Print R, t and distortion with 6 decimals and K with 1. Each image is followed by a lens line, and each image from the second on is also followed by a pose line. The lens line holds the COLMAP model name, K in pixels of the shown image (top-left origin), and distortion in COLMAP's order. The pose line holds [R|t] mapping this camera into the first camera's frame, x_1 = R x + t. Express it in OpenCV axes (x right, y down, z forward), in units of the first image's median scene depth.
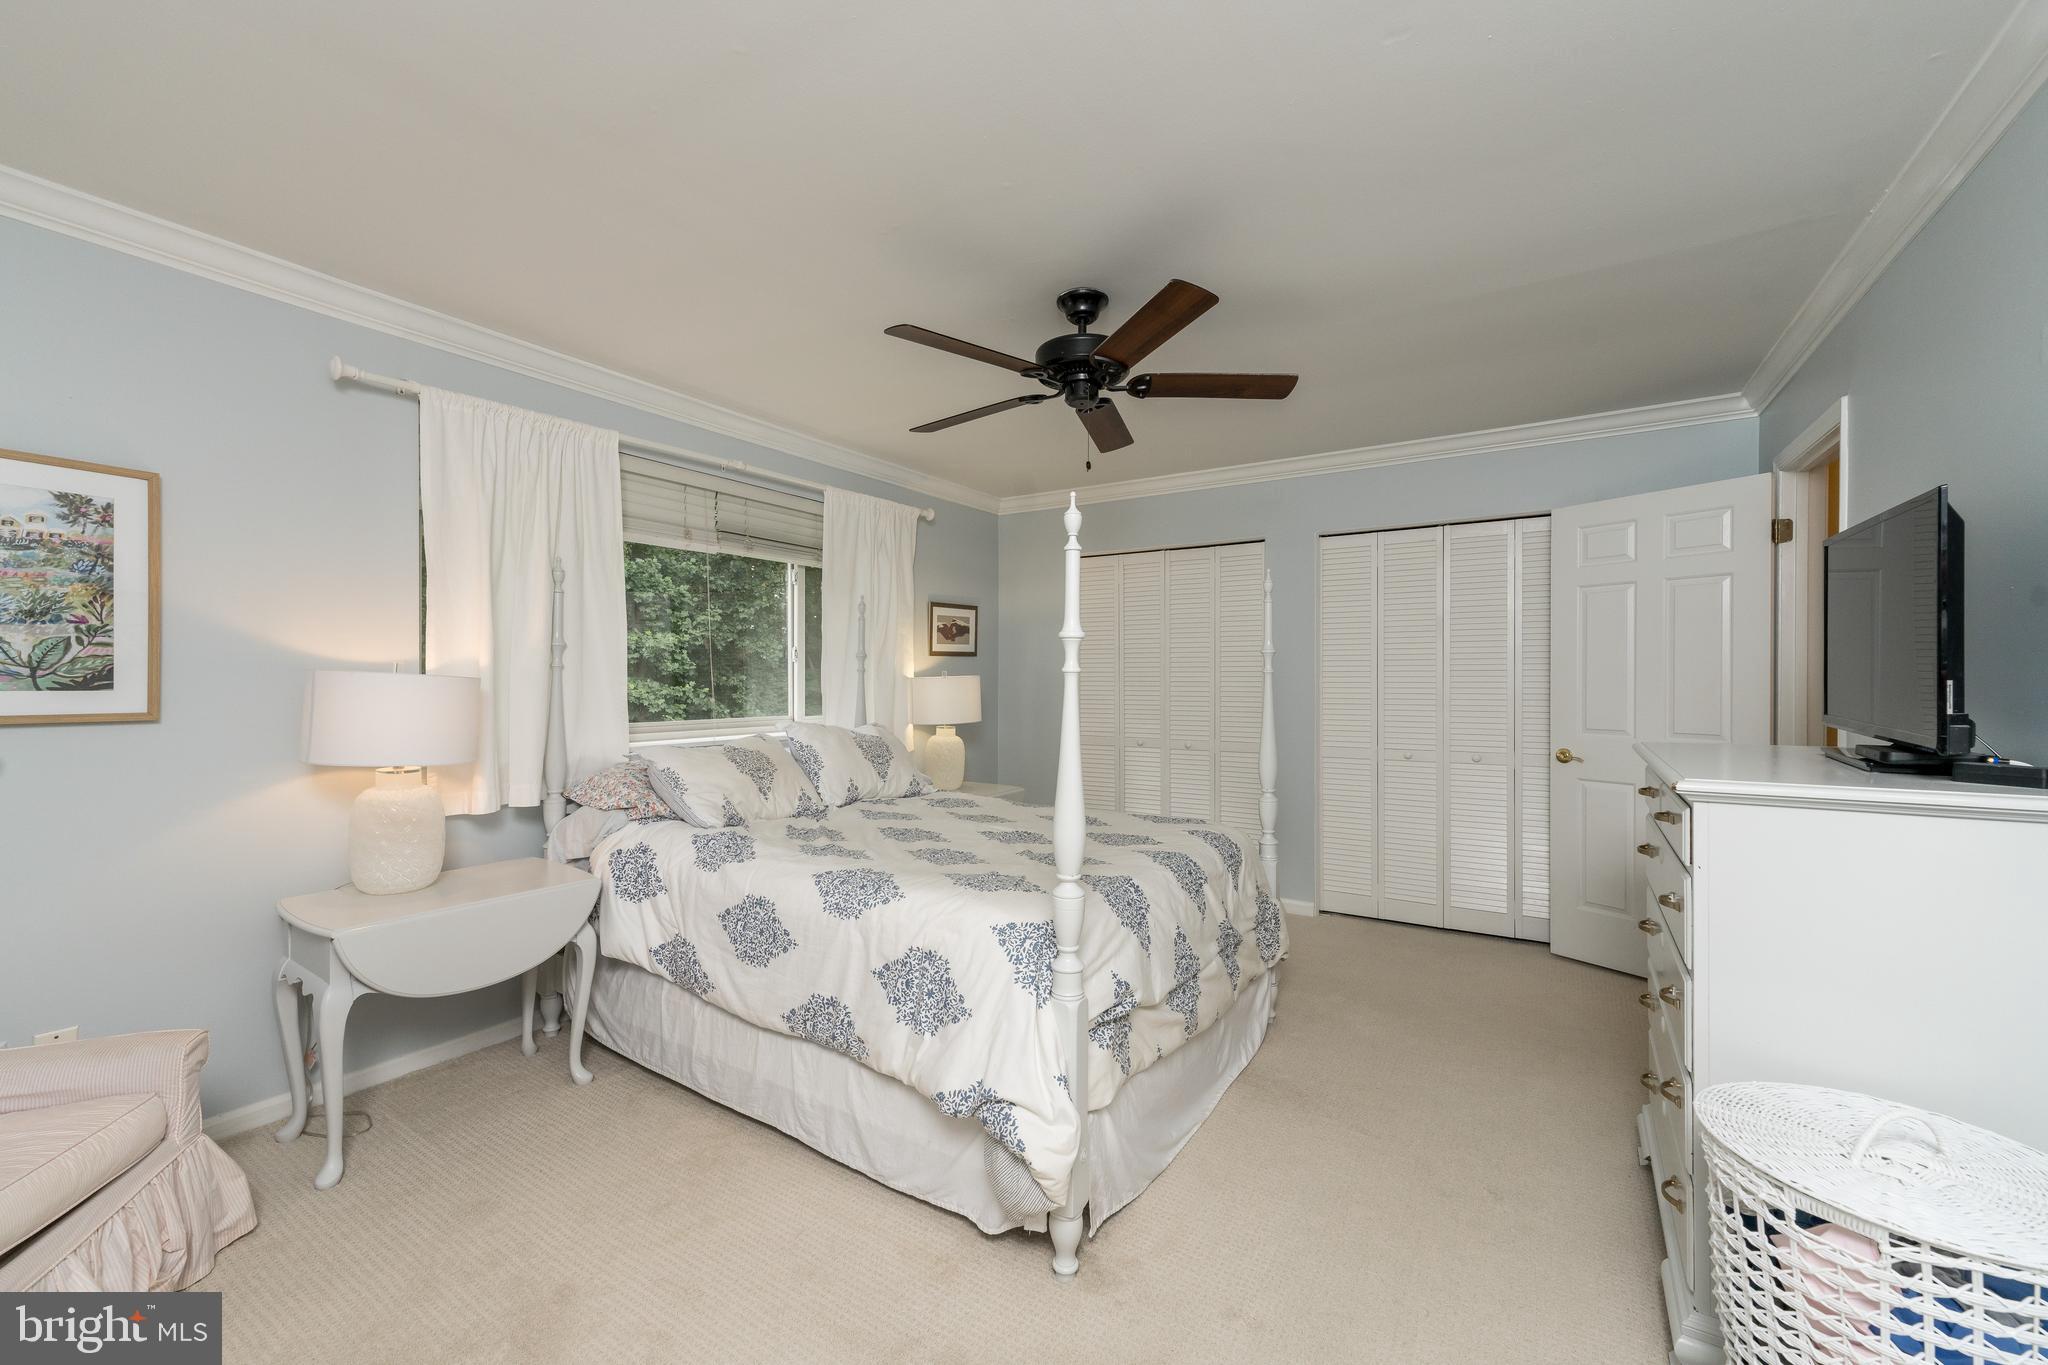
lens RADIAL K [[836.2, 0, 1024.0], [0, 836.2, 682.5], [0, 0, 1]] dist [0.000514, 0.000034]
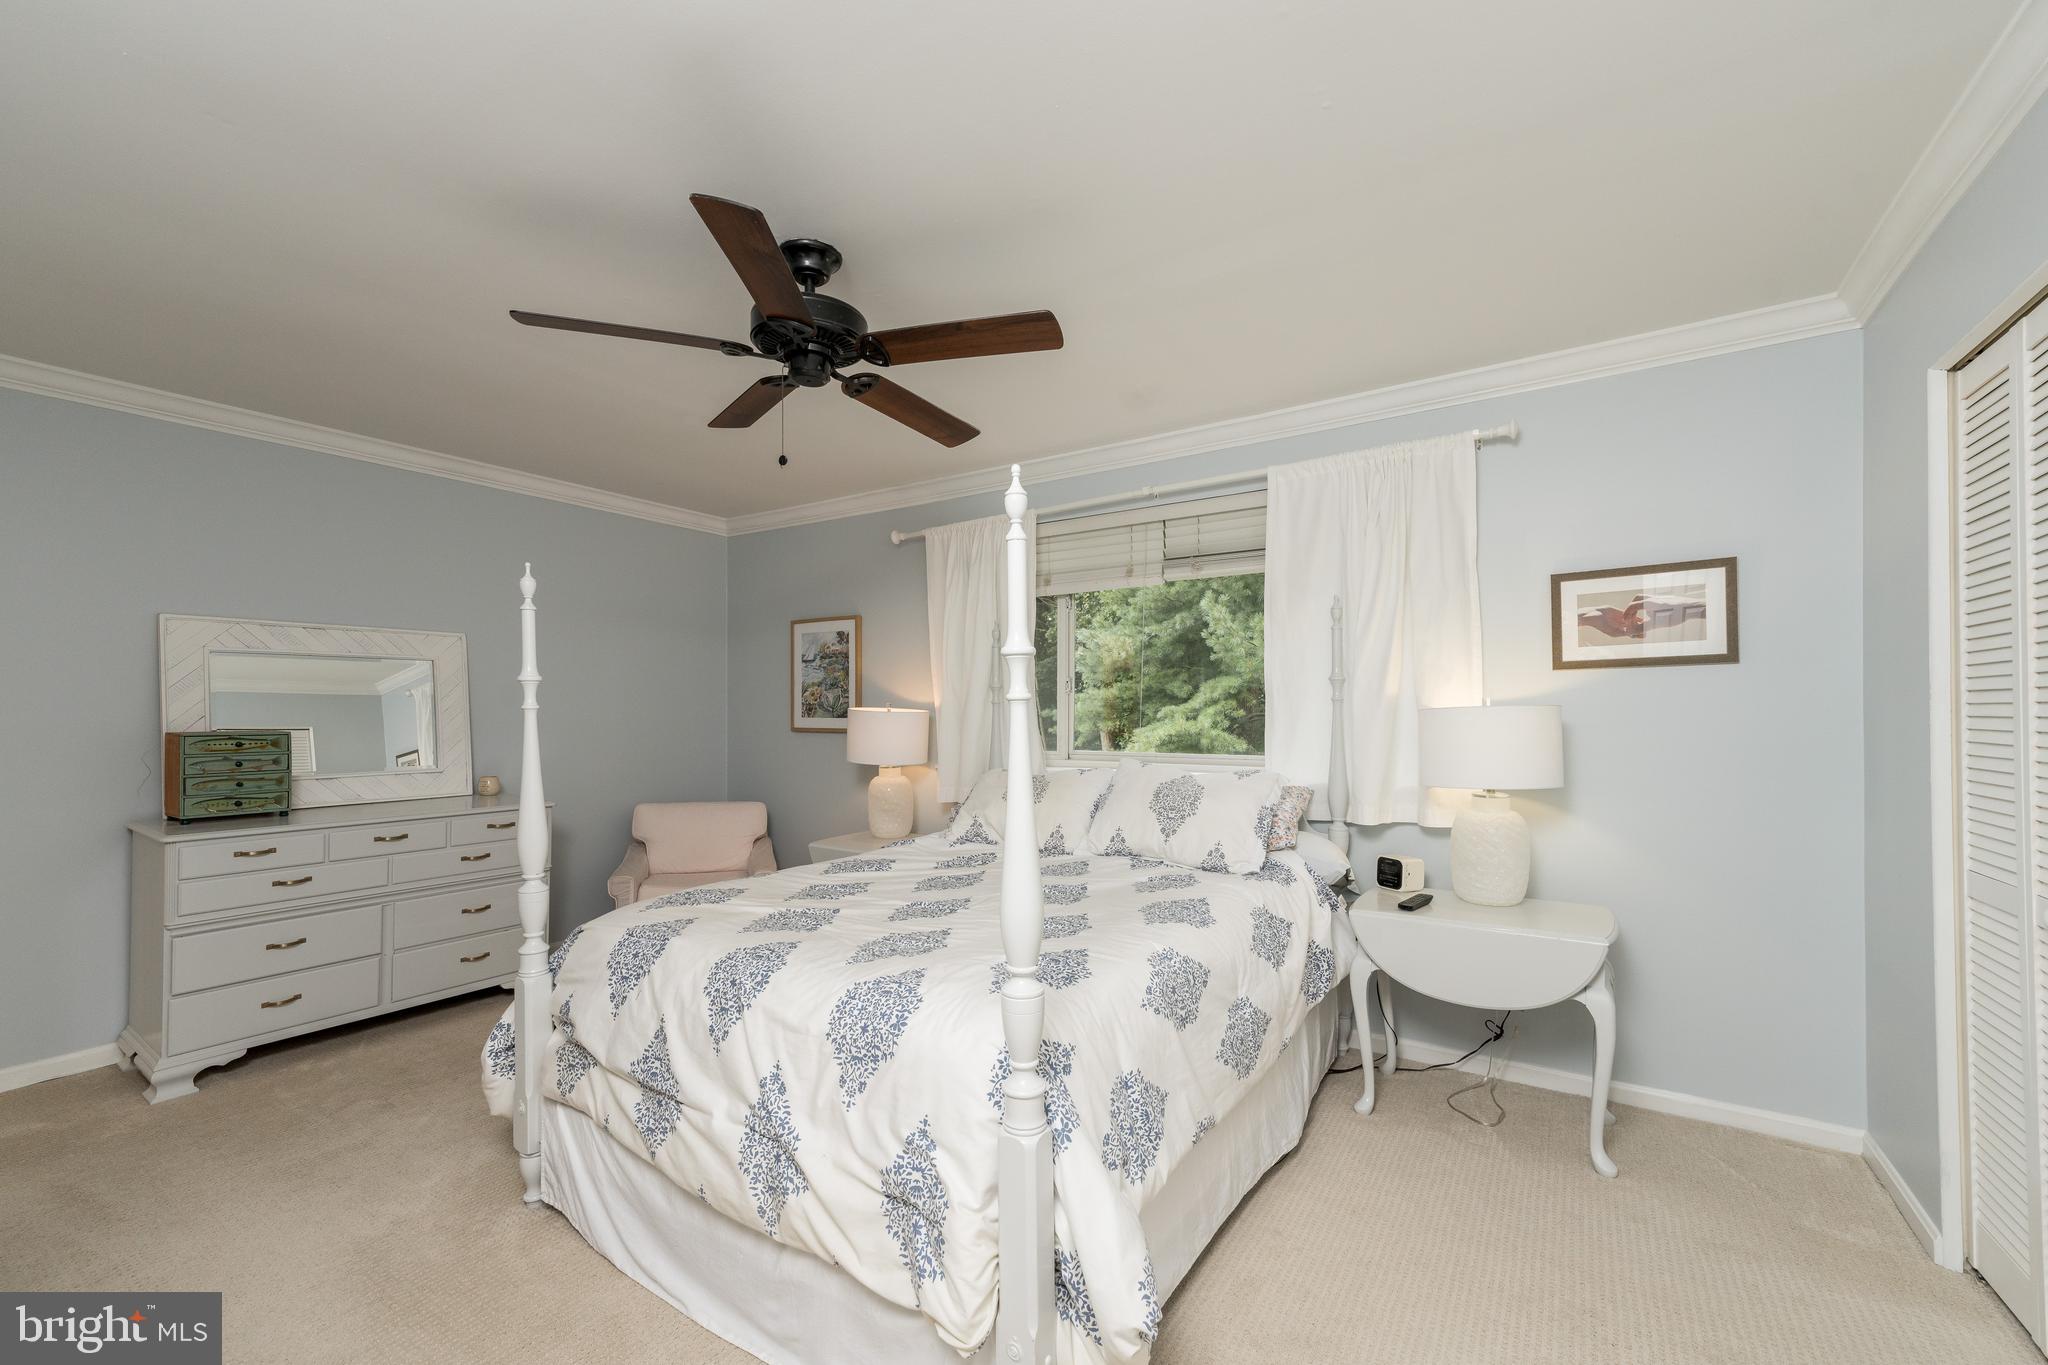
lens RADIAL K [[817.7, 0, 1009.7], [0, 817.7, 707.3], [0, 0, 1]] dist [-0.049917, 0.000031]
pose [[-0.029443, -0.003081, -0.999562, 0.810984], [0.002346, 0.999992, -0.003151, -0.008205], [0.999564, -0.002437, -0.029435, 1.162904]]
